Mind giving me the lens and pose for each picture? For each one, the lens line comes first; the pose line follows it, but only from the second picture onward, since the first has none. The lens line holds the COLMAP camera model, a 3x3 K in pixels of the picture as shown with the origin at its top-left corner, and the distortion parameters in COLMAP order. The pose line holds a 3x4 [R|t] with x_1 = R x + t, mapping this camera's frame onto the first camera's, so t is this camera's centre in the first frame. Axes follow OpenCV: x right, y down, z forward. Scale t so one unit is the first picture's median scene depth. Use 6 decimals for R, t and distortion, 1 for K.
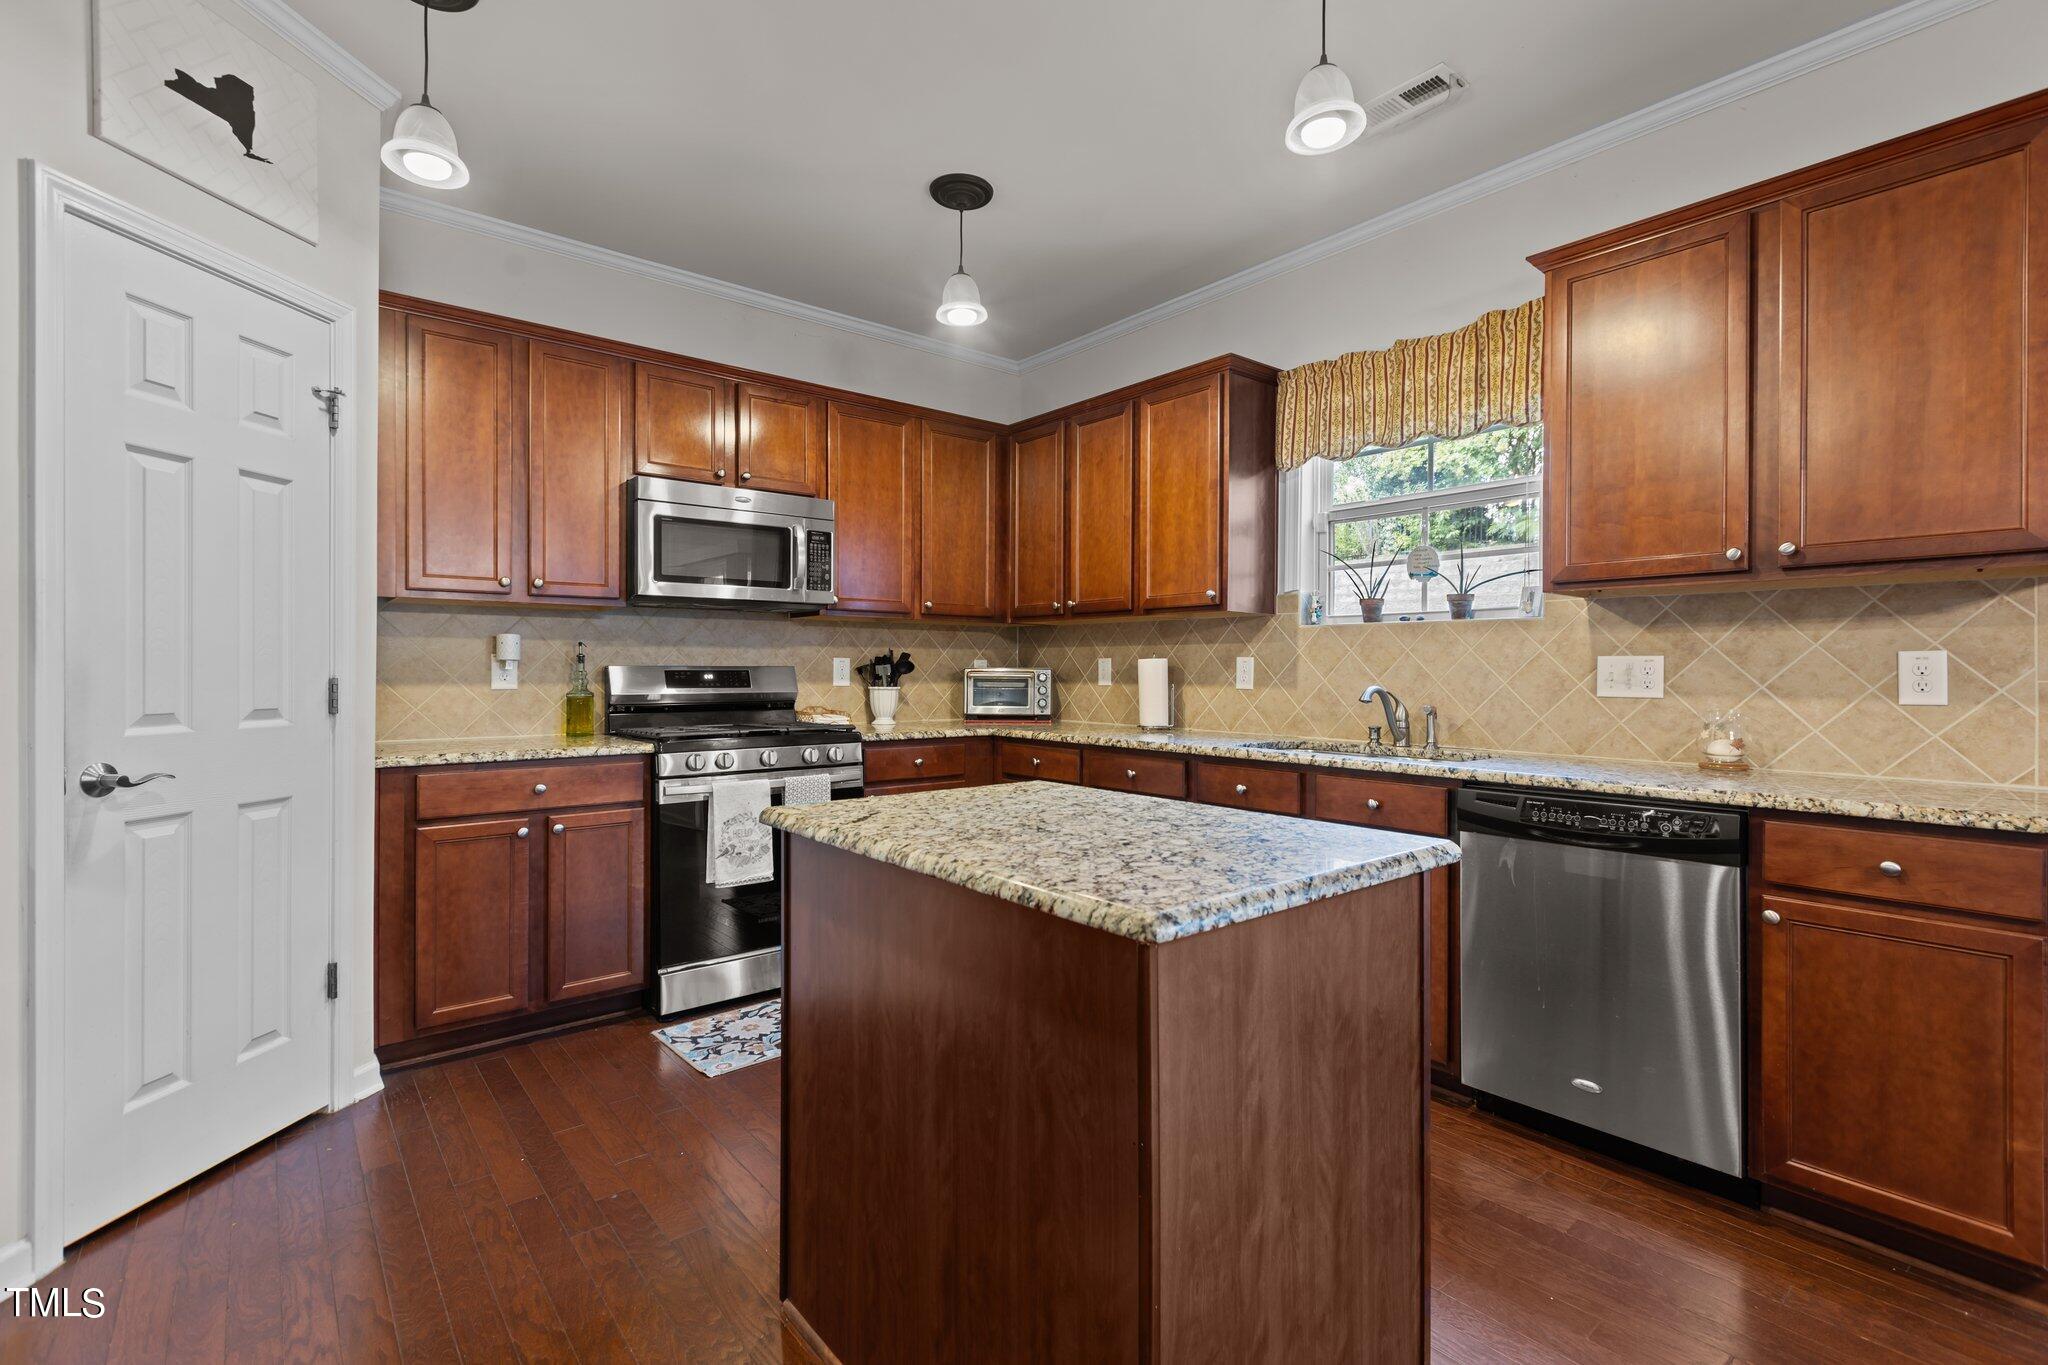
lens RADIAL K [[932.7, 0, 1029.0], [0, 932.7, 676.3], [0, 0, 1]] dist [0.003651, -0.000168]
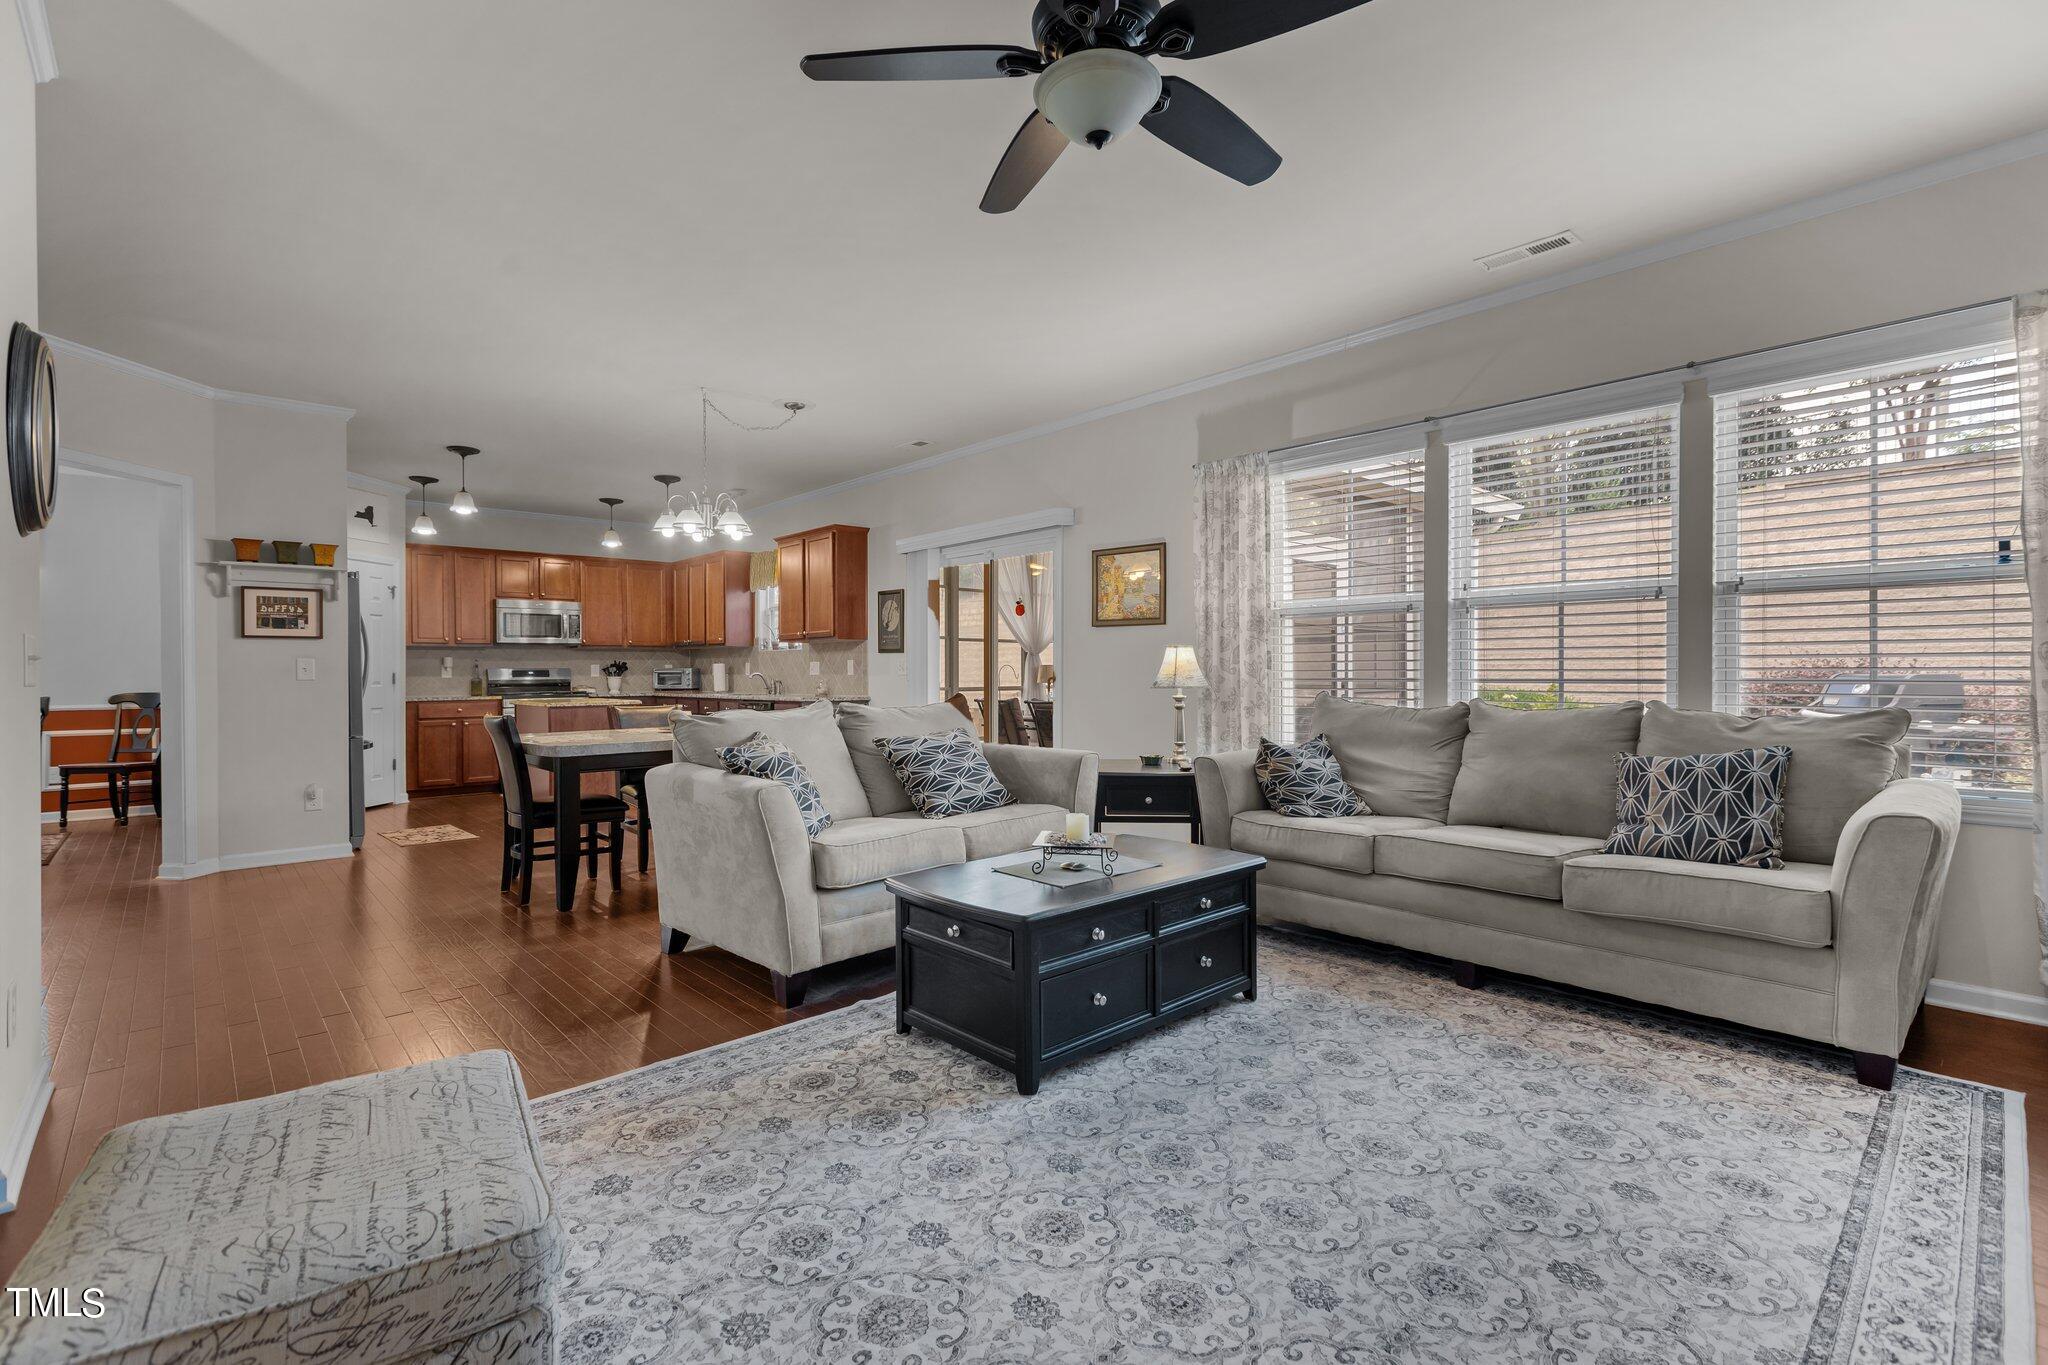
lens RADIAL K [[932.7, 0, 1029.0], [0, 932.7, 676.3], [0, 0, 1]] dist [0.003651, -0.000168]
pose [[0.998732, -0.011803, 0.048937, 1.007258], [0.011922, 0.999927, -0.002138, 0.035727], [-0.048908, 0.002719, 0.998800, -1.816342]]
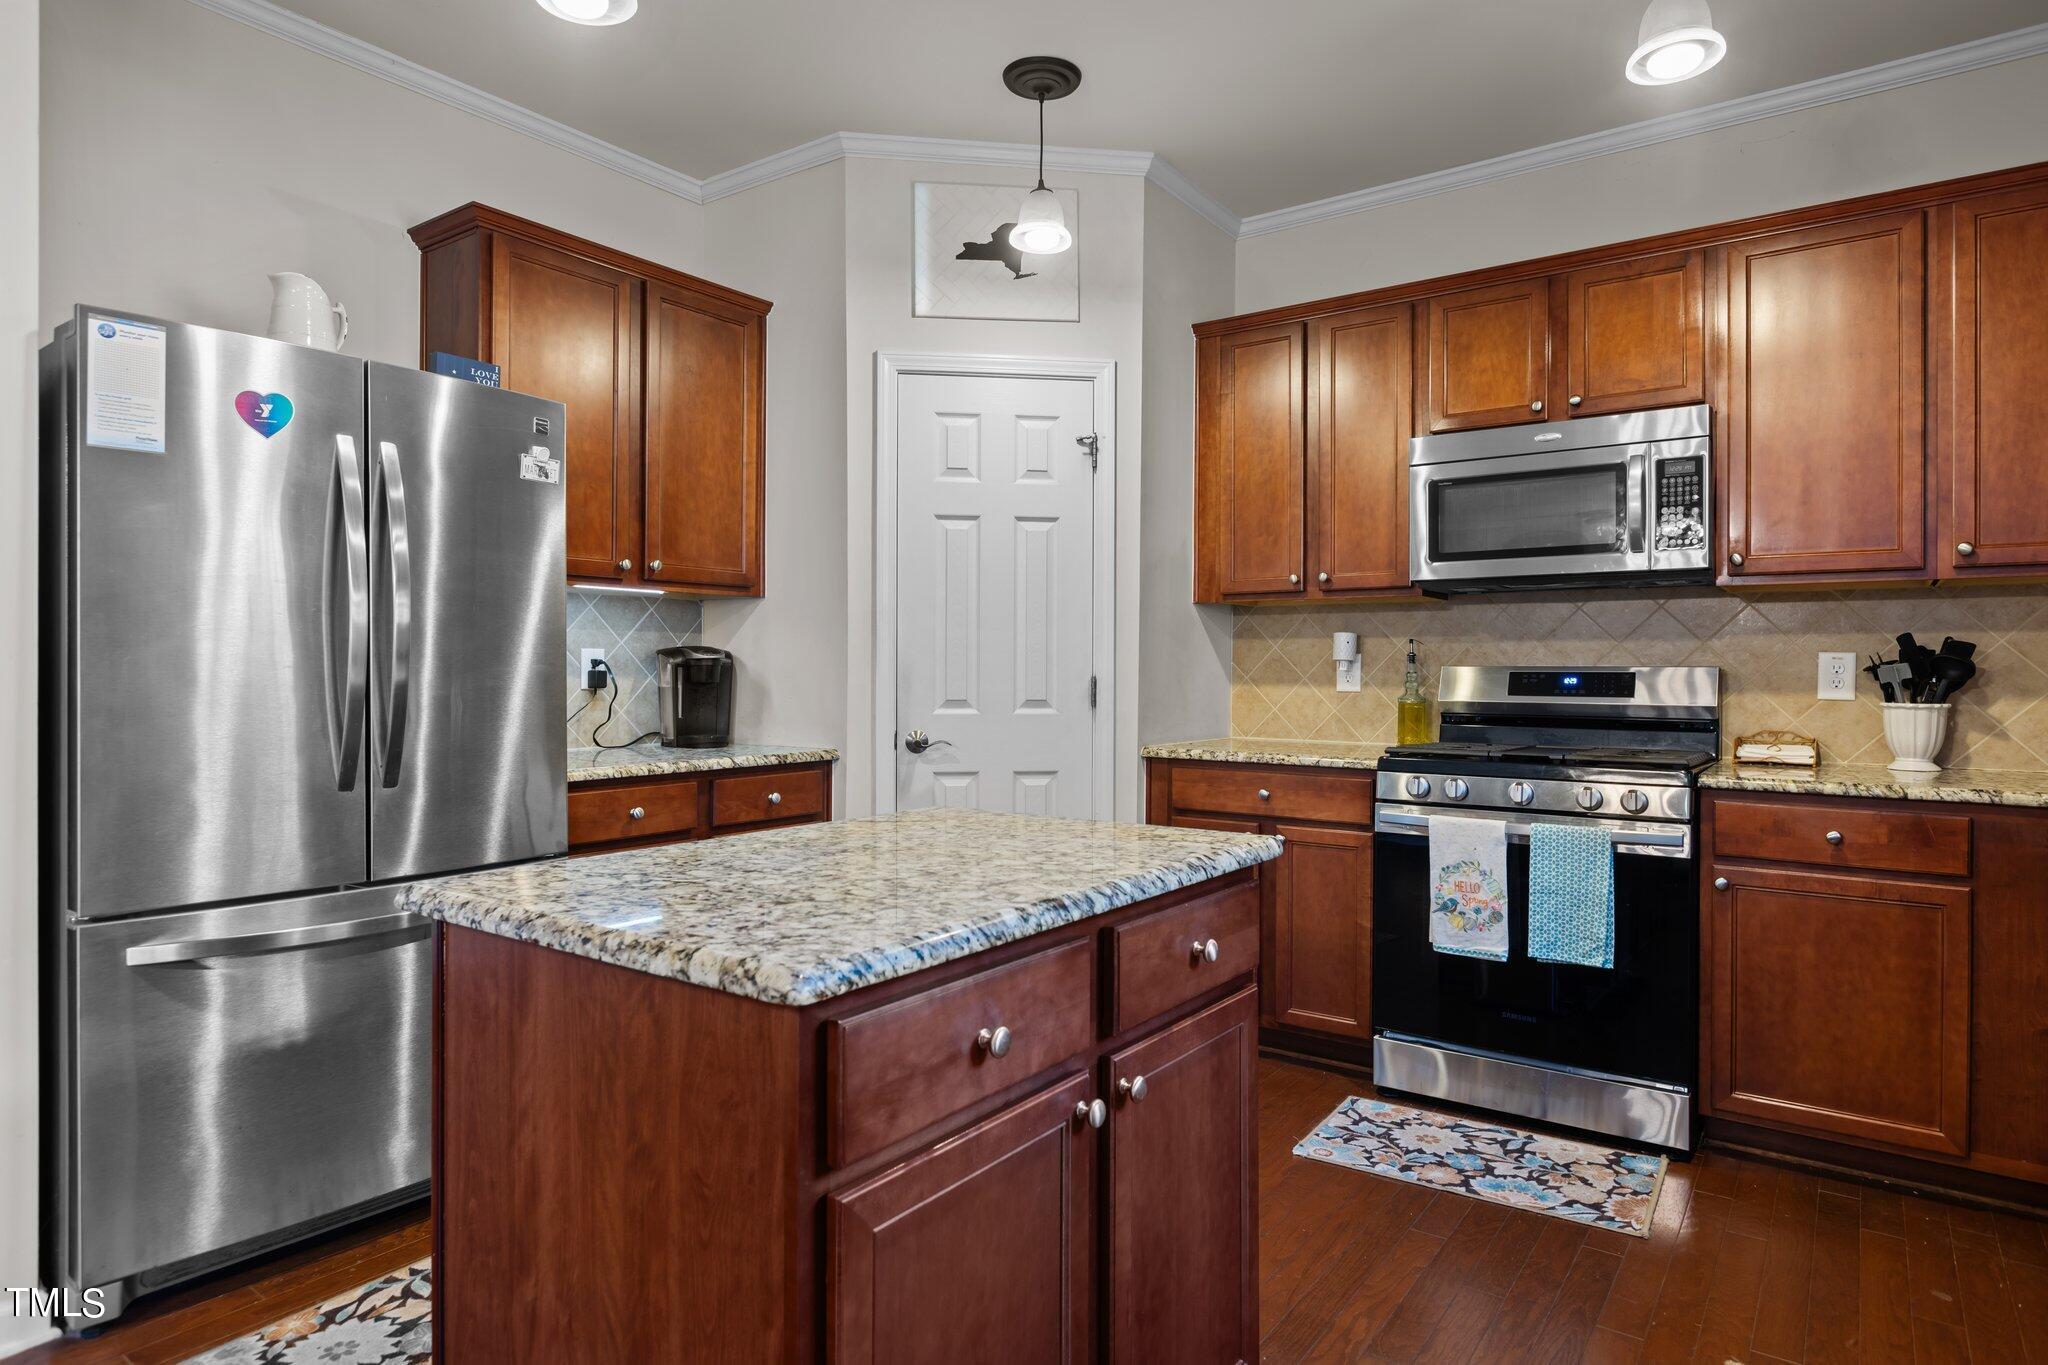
lens RADIAL K [[1154.1, 0, 1027.5], [0, 1154.1, 674.4], [0, 0, 1]] dist [-0.002467, -0.000118]
pose [[0.251365, 0.003525, -0.967886, 0.496713], [-0.011144, 0.999938, 0.000747, -0.000769], [0.967828, 0.010598, 0.251389, 0.412667]]
